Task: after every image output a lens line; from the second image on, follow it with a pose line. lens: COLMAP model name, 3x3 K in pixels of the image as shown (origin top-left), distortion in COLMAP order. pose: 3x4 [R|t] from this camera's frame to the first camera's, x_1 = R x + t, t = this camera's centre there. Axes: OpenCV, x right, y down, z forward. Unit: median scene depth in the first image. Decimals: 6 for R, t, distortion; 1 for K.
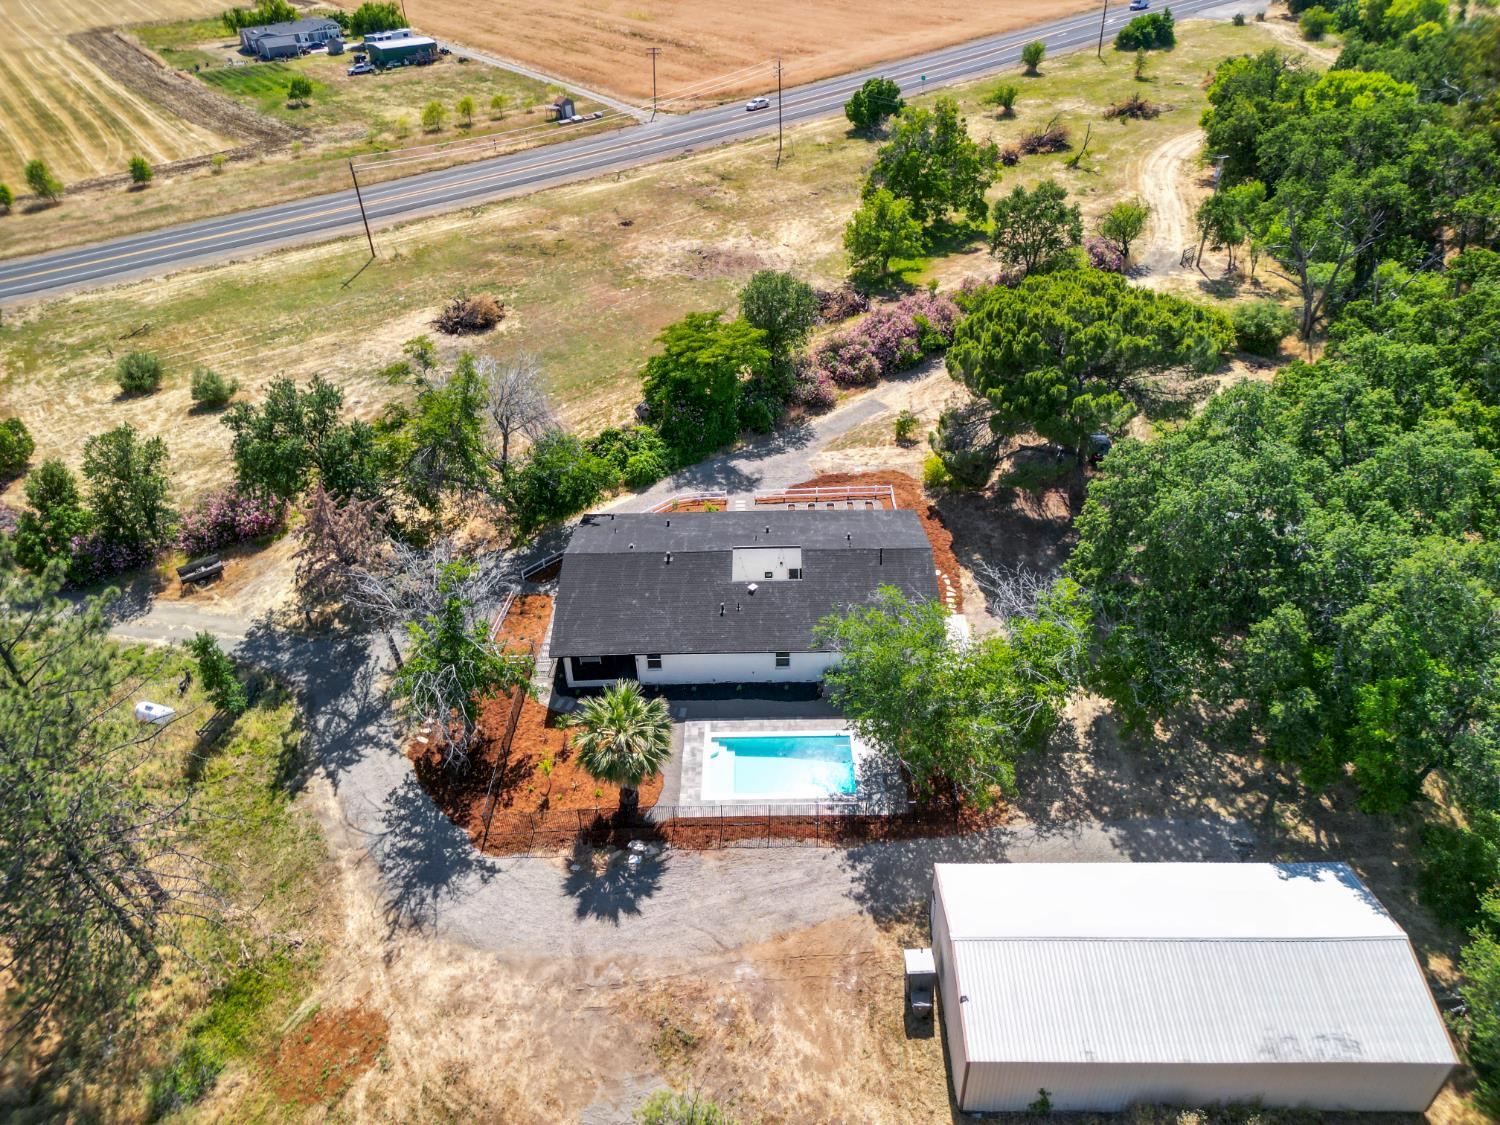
lens RADIAL K [[1053.9, 0, 755.5], [0, 1053.9, 557.2], [0, 0, 1]] dist [0.047154, -0.034786]
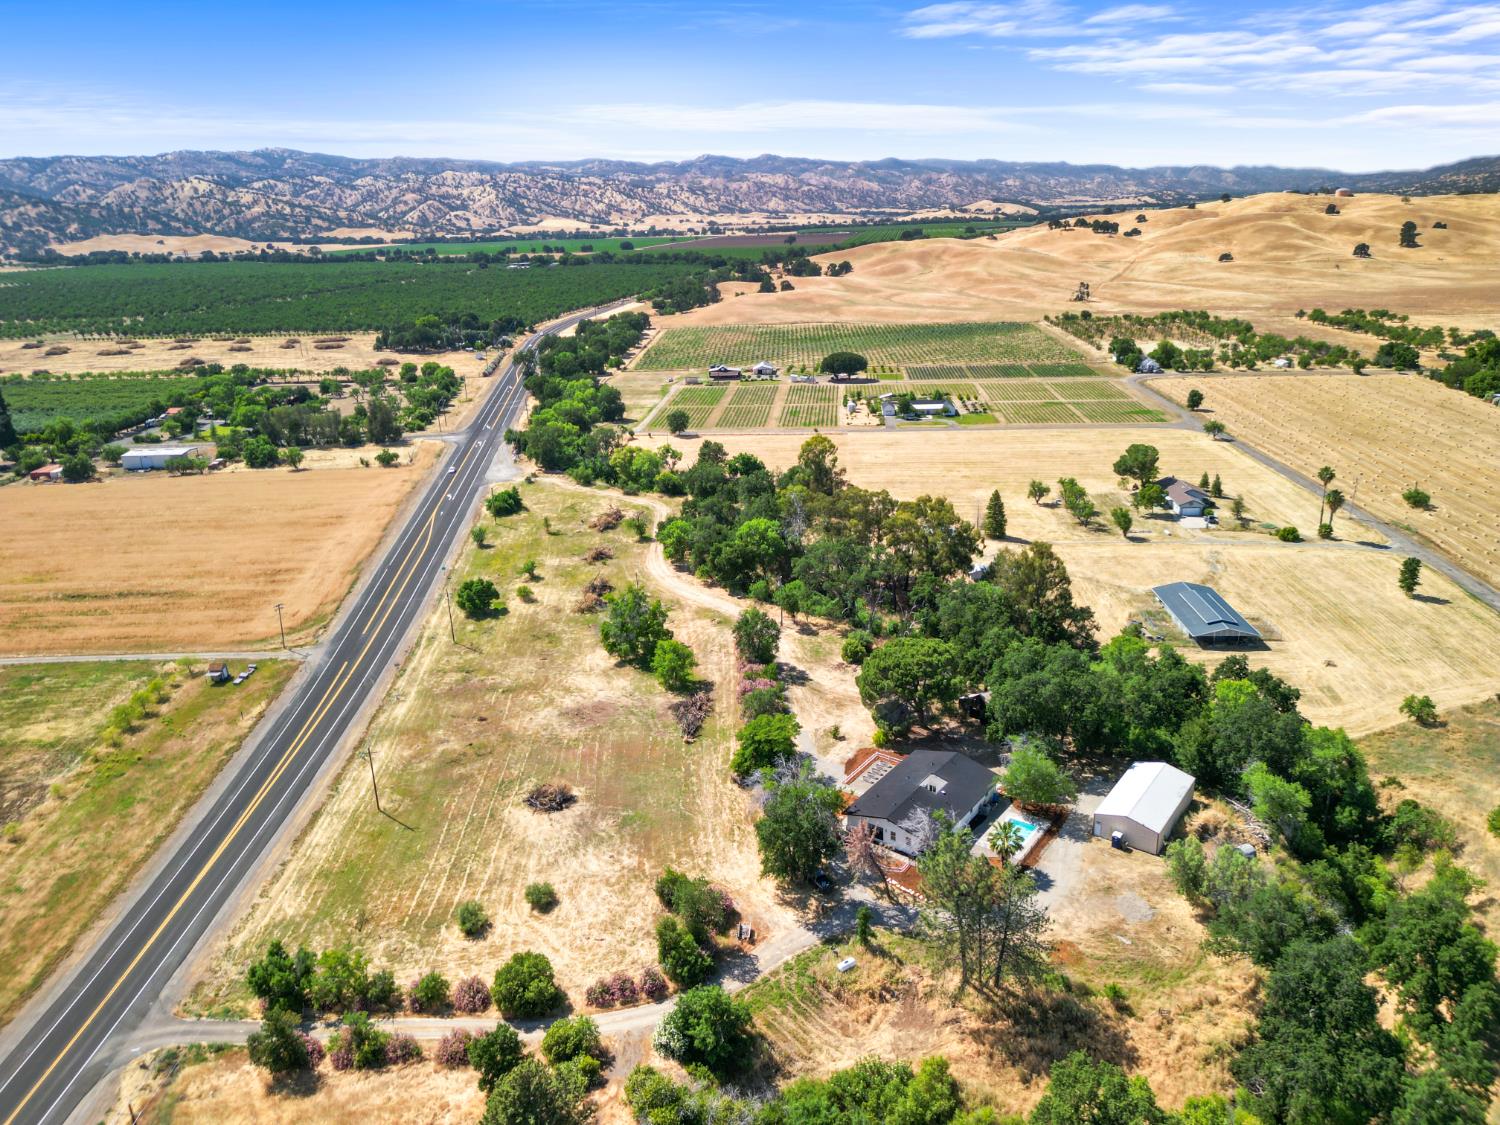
lens RADIAL K [[1053.9, 0, 753.2], [0, 1053.9, 567.9], [0, 0, 1]] dist [0.047154, -0.034786]
pose [[0.595500, -0.262855, 0.759136, -2.279858], [0.475465, 0.877000, -0.069309, -0.531945], [-0.647544, 0.402216, 0.647232, -0.606024]]
